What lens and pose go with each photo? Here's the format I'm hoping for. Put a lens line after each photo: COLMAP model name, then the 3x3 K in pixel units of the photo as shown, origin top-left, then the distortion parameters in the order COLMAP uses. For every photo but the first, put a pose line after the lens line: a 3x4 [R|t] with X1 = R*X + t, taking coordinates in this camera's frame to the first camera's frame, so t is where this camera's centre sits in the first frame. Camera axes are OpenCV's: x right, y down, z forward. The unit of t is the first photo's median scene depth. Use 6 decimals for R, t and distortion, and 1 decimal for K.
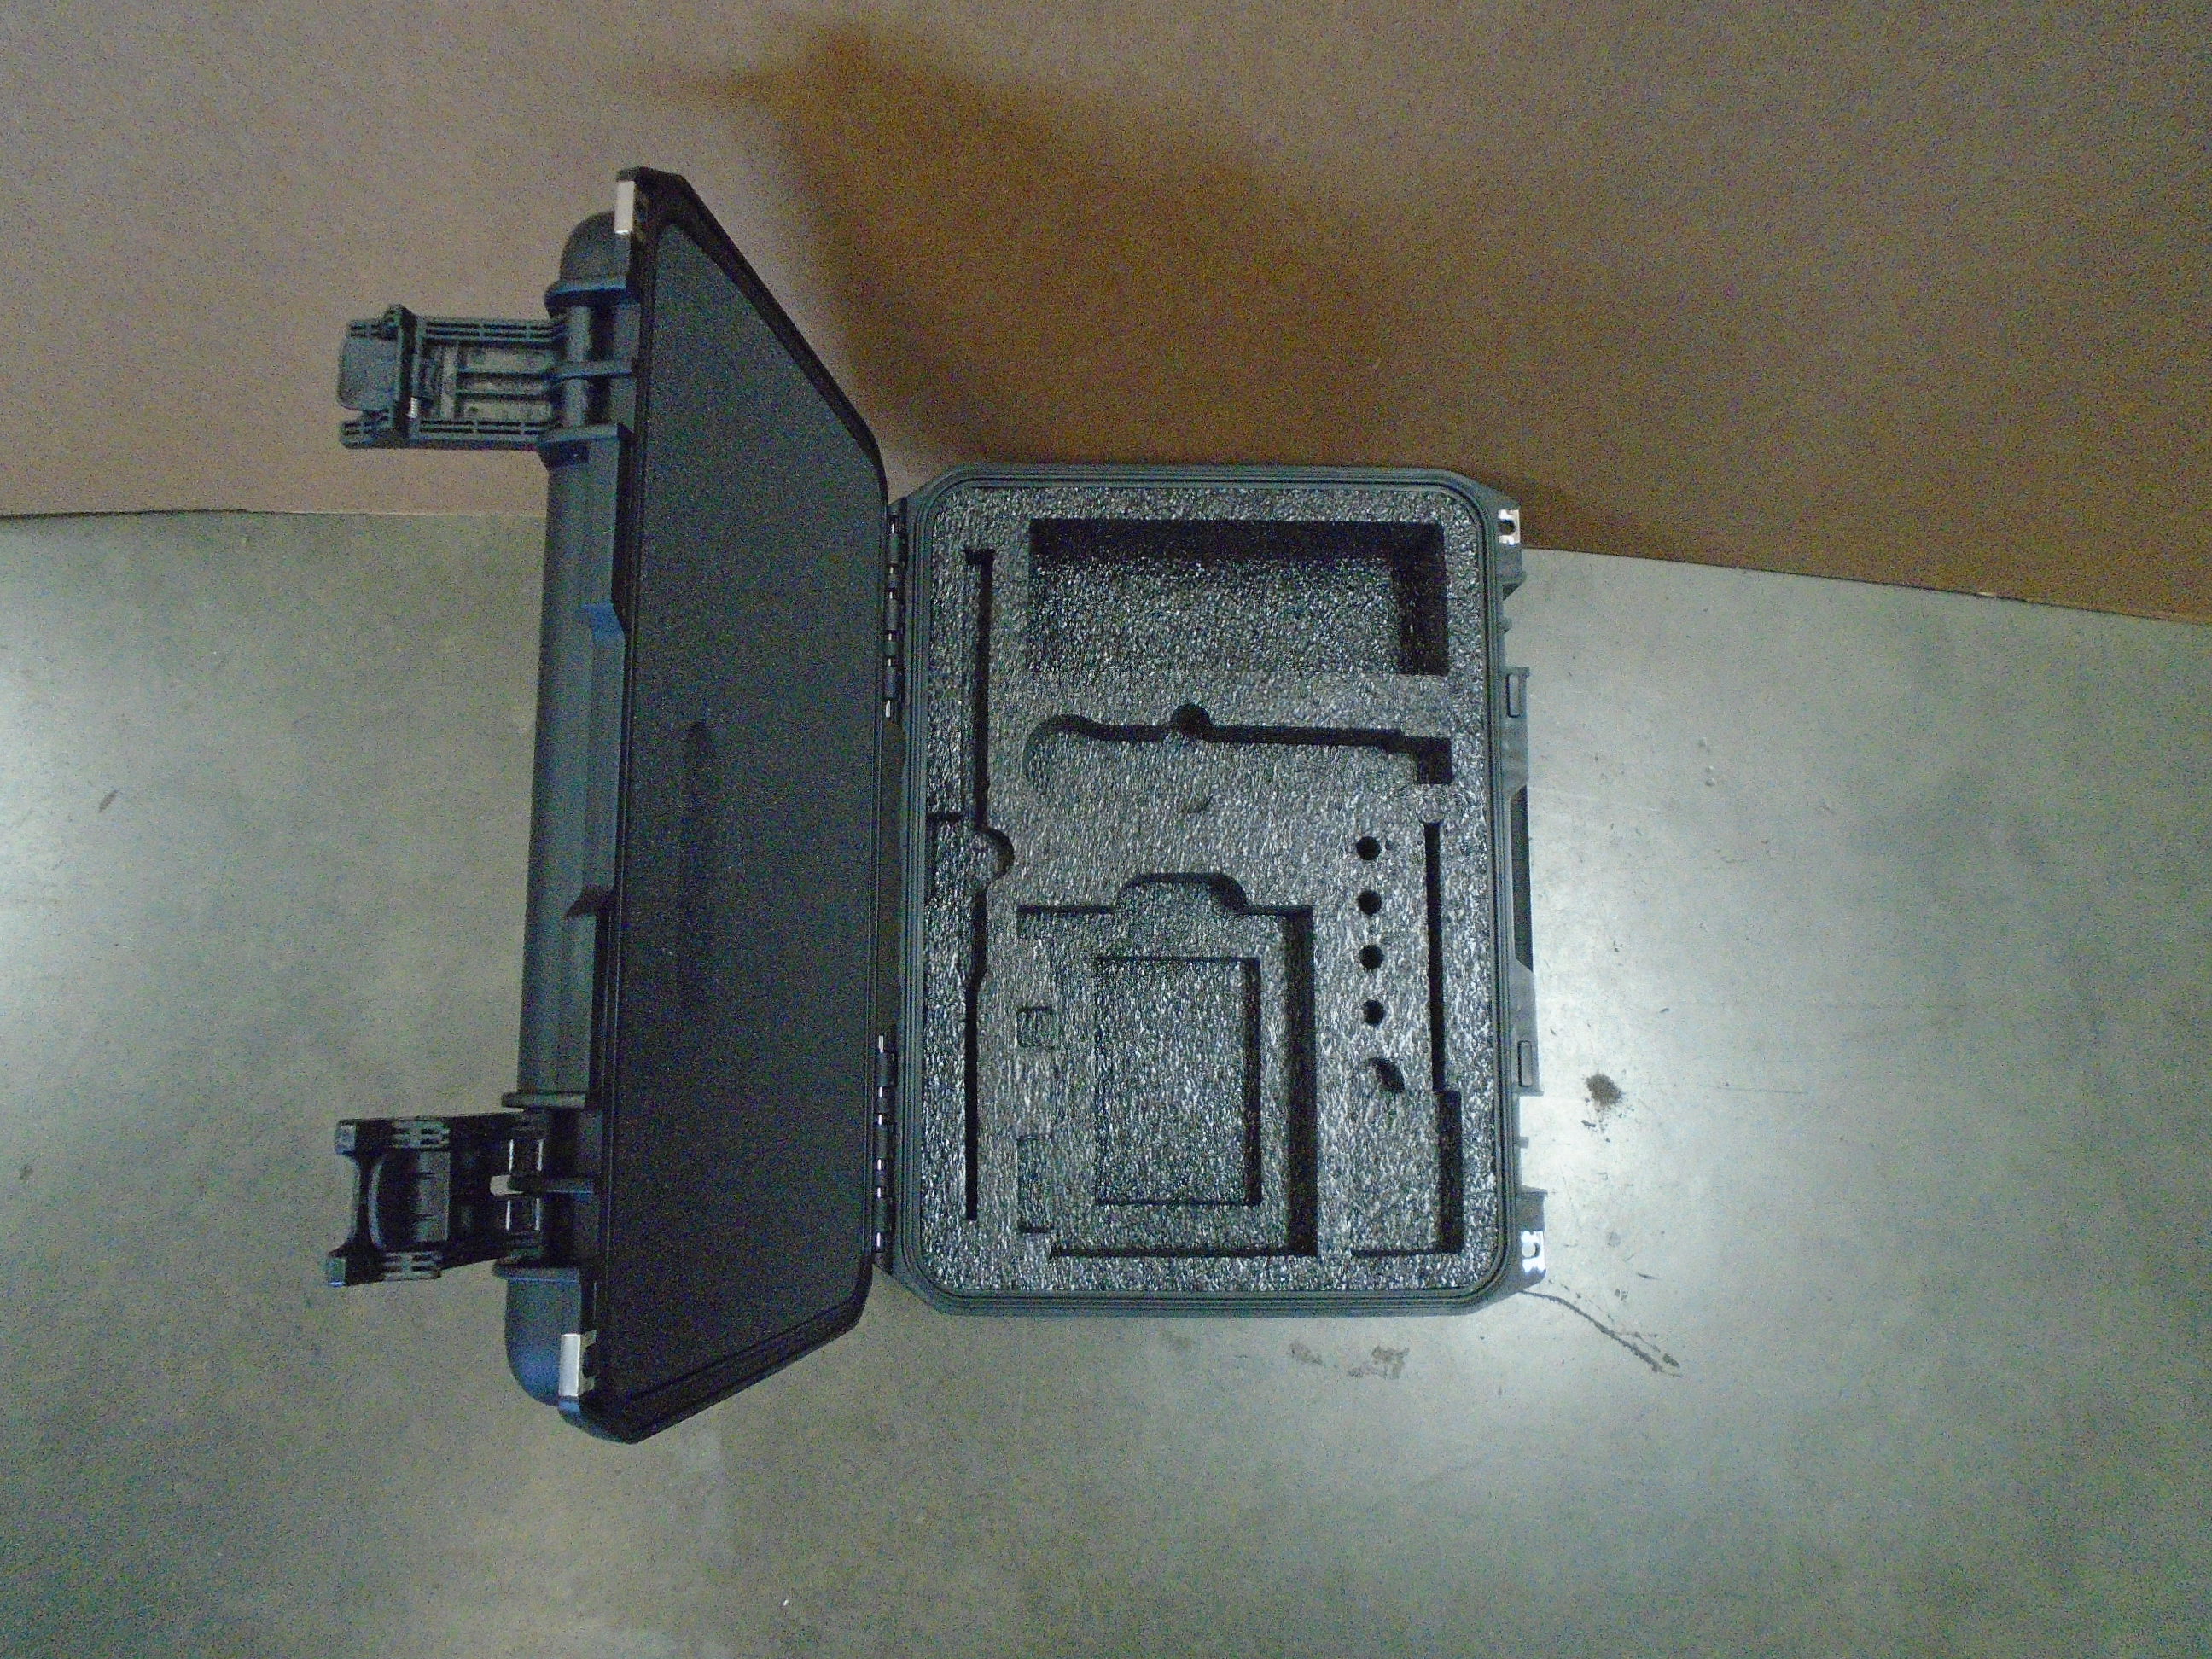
lens RADIAL K [[1704.6, 0, 1106.0], [0, 1704.6, 829.5], [0, 0, 1]] dist [-0.005188, 0.000115]
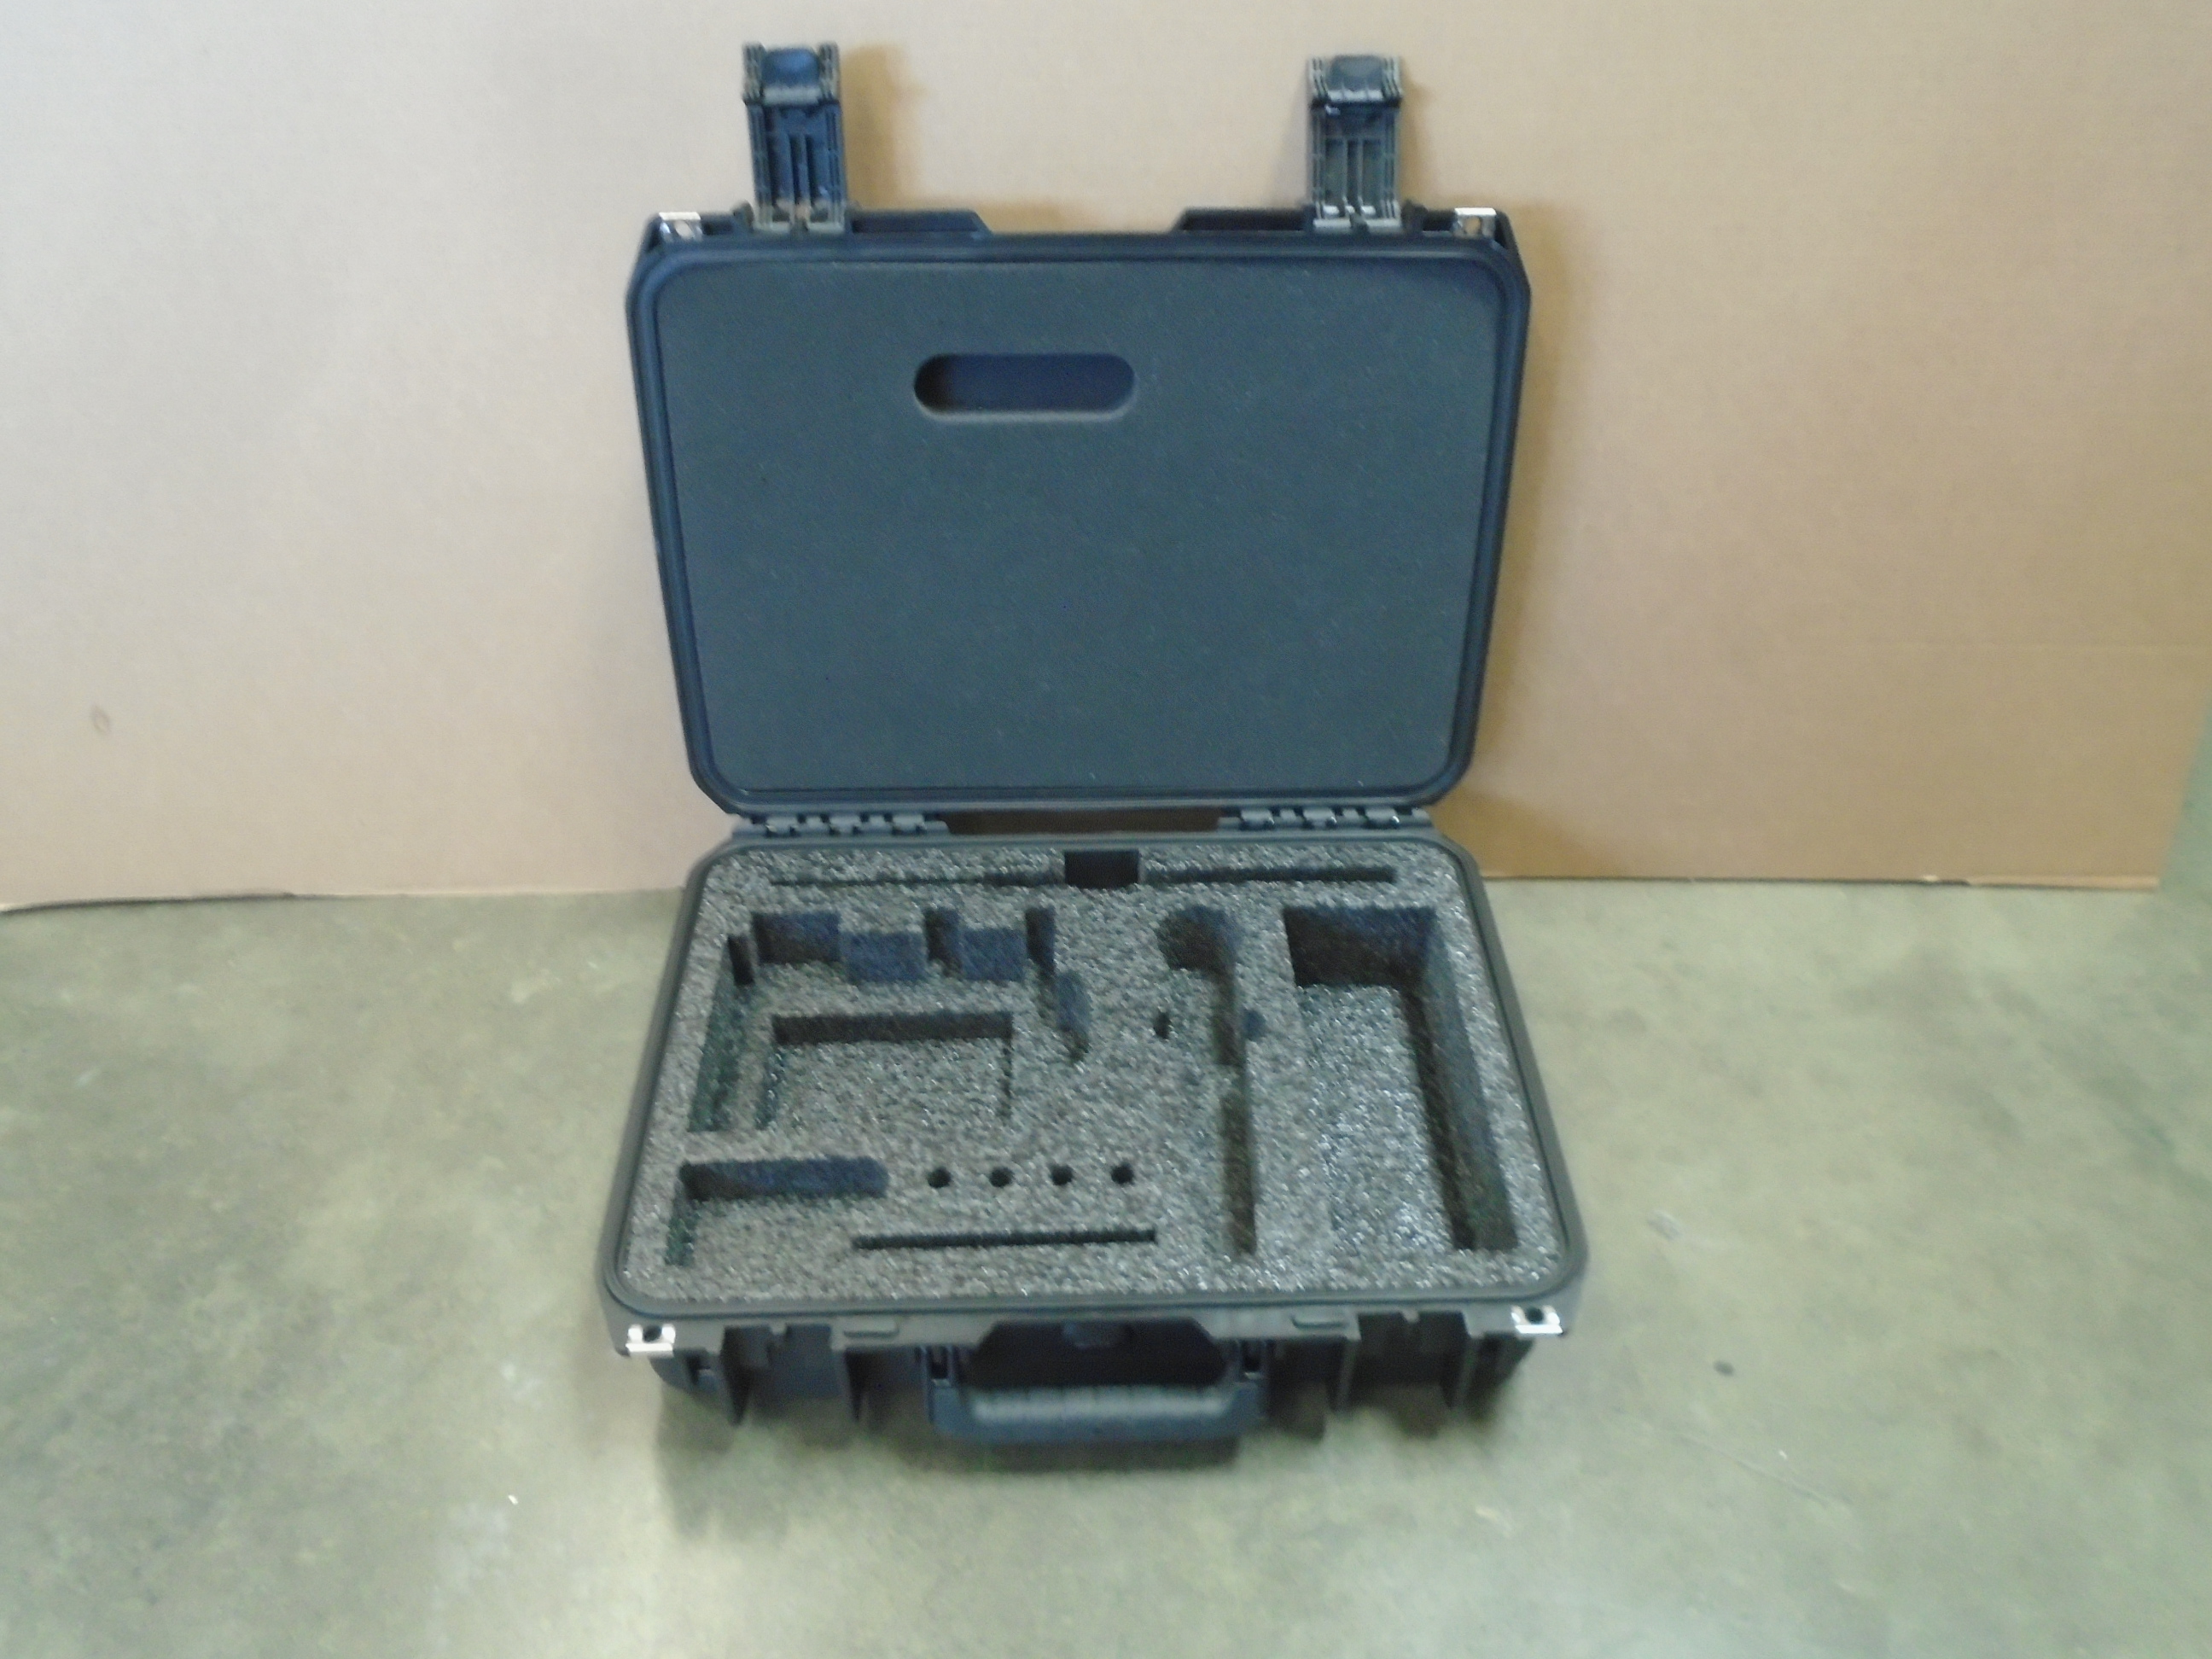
lens RADIAL K [[1704.6, 0, 1106.0], [0, 1704.6, 829.5], [0, 0, 1]] dist [-0.005188, 0.000115]
pose [[0.026102, 0.623364, -0.781496, 0.741067], [-0.991031, 0.118630, 0.061525, -0.057422], [0.131062, 0.772881, 0.620869, 0.311427]]
